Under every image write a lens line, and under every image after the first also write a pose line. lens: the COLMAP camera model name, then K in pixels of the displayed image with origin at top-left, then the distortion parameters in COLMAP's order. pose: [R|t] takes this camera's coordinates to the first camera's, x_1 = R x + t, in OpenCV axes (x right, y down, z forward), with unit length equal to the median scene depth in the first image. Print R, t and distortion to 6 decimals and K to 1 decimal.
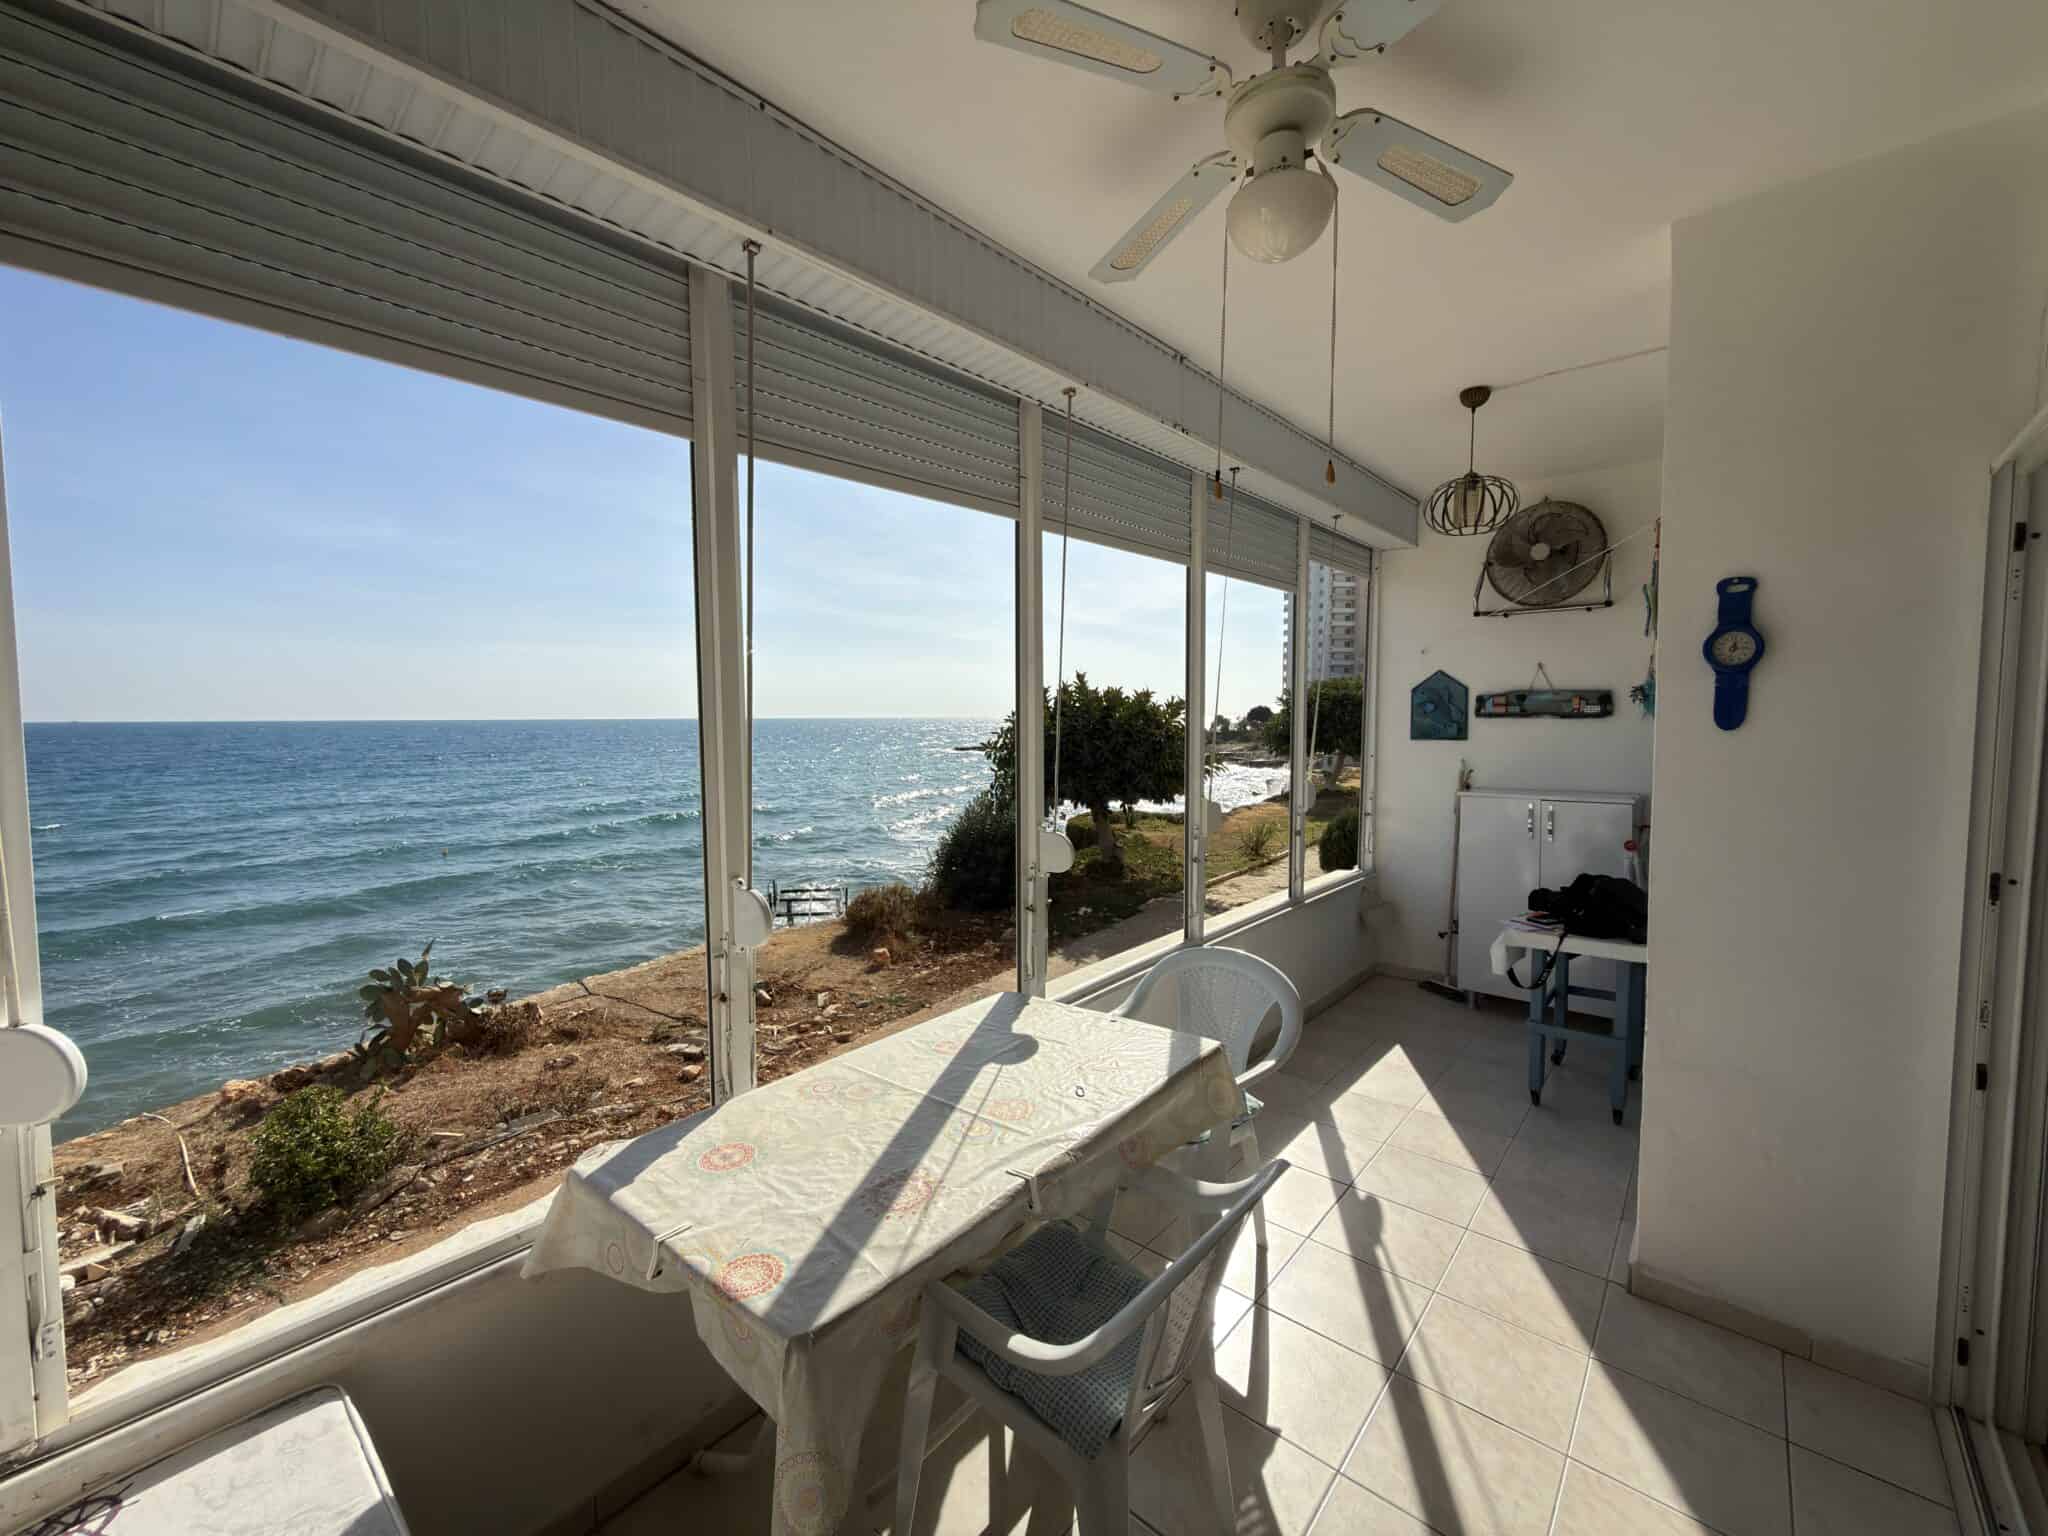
lens RADIAL K [[812.7, 0, 1025.6], [0, 812.7, 764.5], [0, 0, 1]] dist [0.001157, 0.000171]
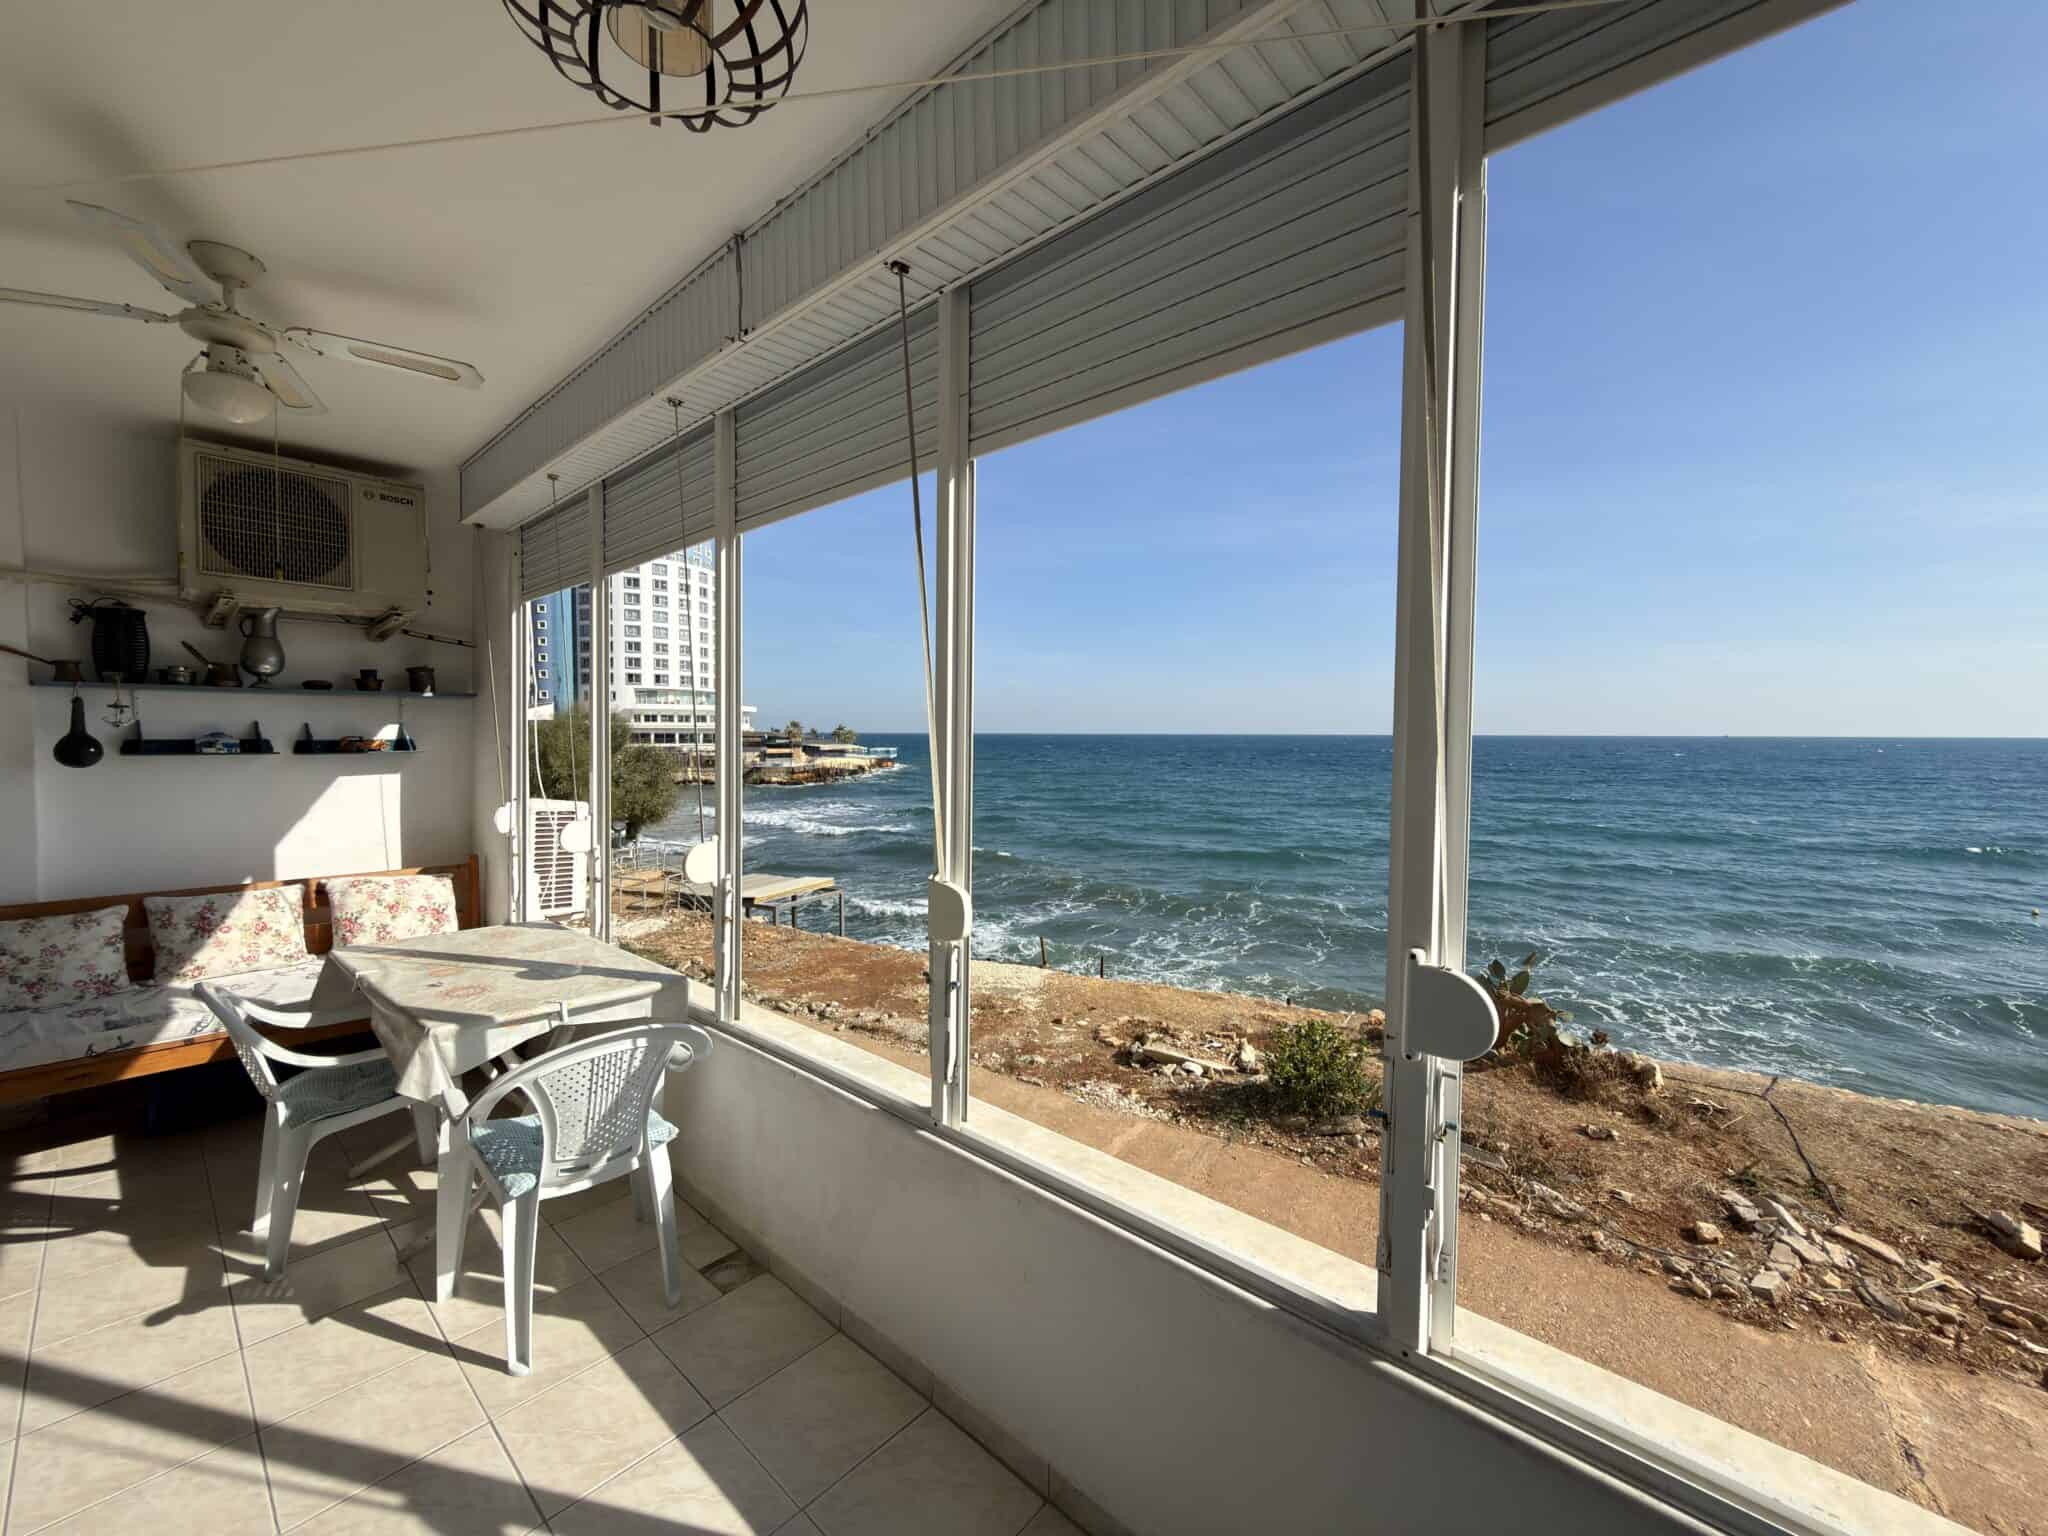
lens RADIAL K [[812.7, 0, 1025.6], [0, 812.7, 764.5], [0, 0, 1]] dist [0.001157, 0.000171]
pose [[-0.010594, 0.043372, -0.999003, 0.303441], [-0.062009, 0.997108, 0.043947, -0.023640], [0.998019, 0.062413, -0.007874, 0.417225]]
